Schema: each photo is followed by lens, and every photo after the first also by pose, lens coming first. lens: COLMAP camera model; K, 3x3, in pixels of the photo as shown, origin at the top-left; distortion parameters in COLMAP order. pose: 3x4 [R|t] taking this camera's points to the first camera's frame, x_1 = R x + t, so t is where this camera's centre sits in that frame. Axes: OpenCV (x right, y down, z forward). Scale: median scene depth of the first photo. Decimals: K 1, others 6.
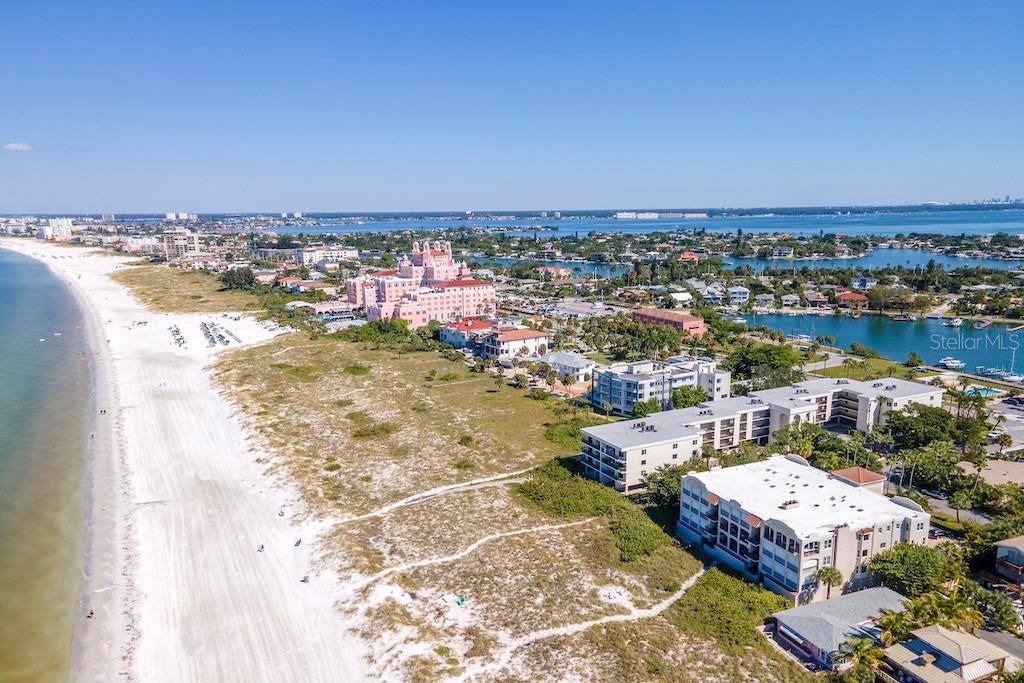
lens RADIAL K [[742.5, 0, 514.6], [0, 742.5, 348.4], [0, 0, 1]] dist [0.036809, 0.026944]
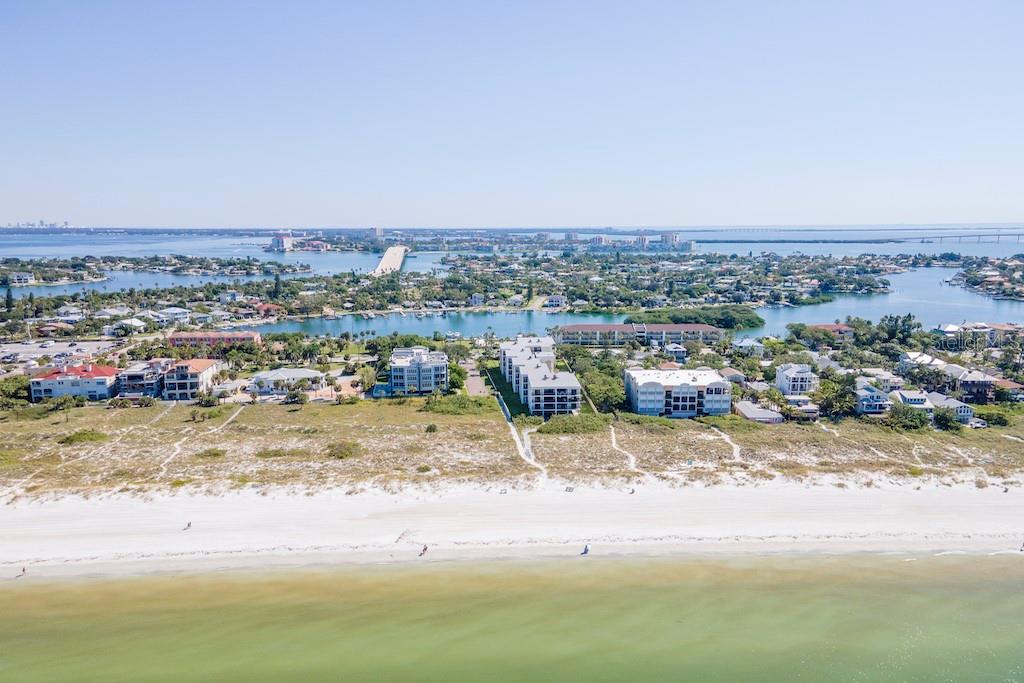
lens RADIAL K [[742.5, 0, 515.7], [0, 742.5, 343.5], [0, 0, 1]] dist [0.036809, 0.026944]
pose [[0.420327, -0.134528, 0.897344, -0.634554], [0.167354, 0.983476, 0.069051, -0.040443], [-0.891806, 0.121150, 0.435896, 0.215681]]
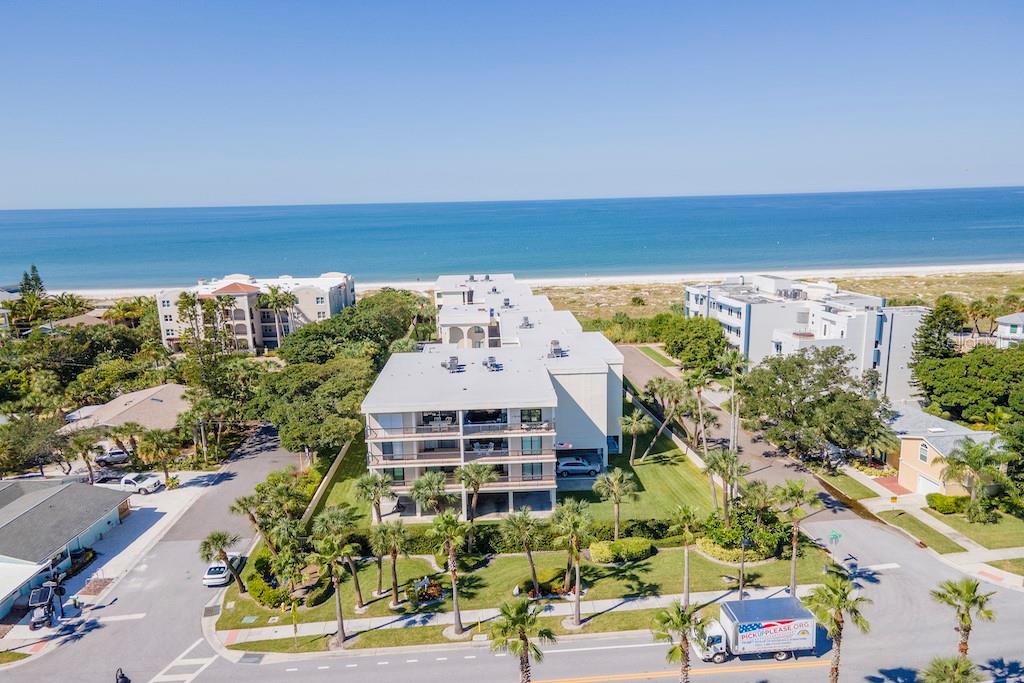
lens RADIAL K [[742.5, 0, 518.6], [0, 742.5, 334.1], [0, 0, 1]] dist [0.036809, 0.026944]
pose [[-0.418967, 0.183578, -0.889250, 0.520304], [-0.141429, 0.954202, 0.263621, -0.039761], [0.896919, 0.236215, -0.373816, 0.747672]]
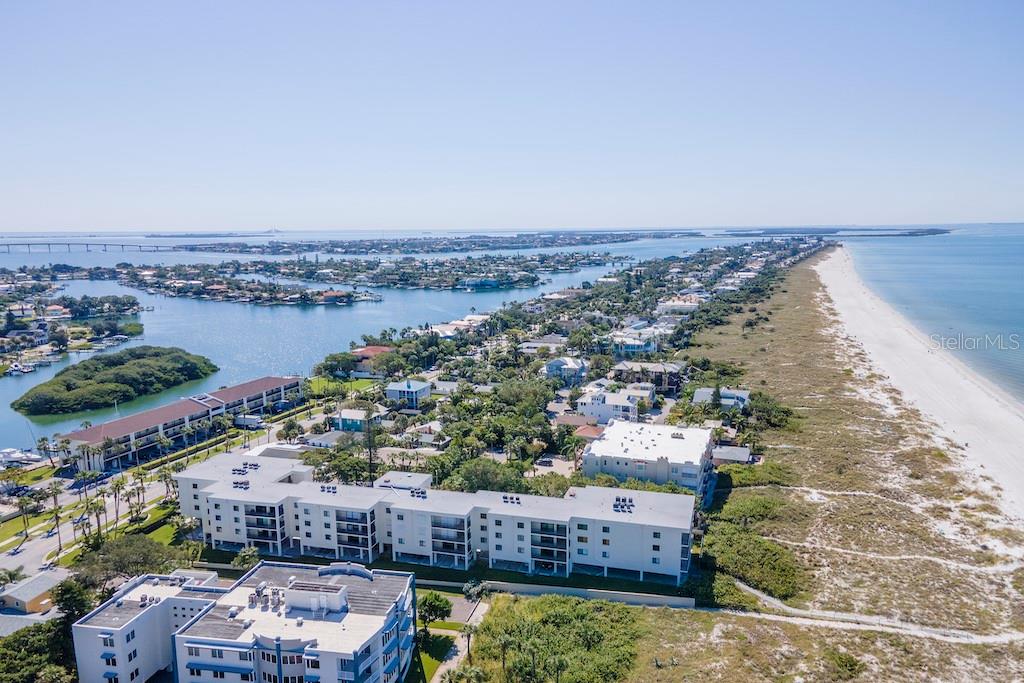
lens RADIAL K [[742.5, 0, 518.4], [0, 742.5, 338.8], [0, 0, 1]] dist [0.036809, 0.026944]
pose [[-0.721275, -0.086055, 0.687282, -0.152426], [0.145206, 0.951417, 0.271515, -0.160541], [-0.677258, 0.295634, -0.673738, 0.839253]]
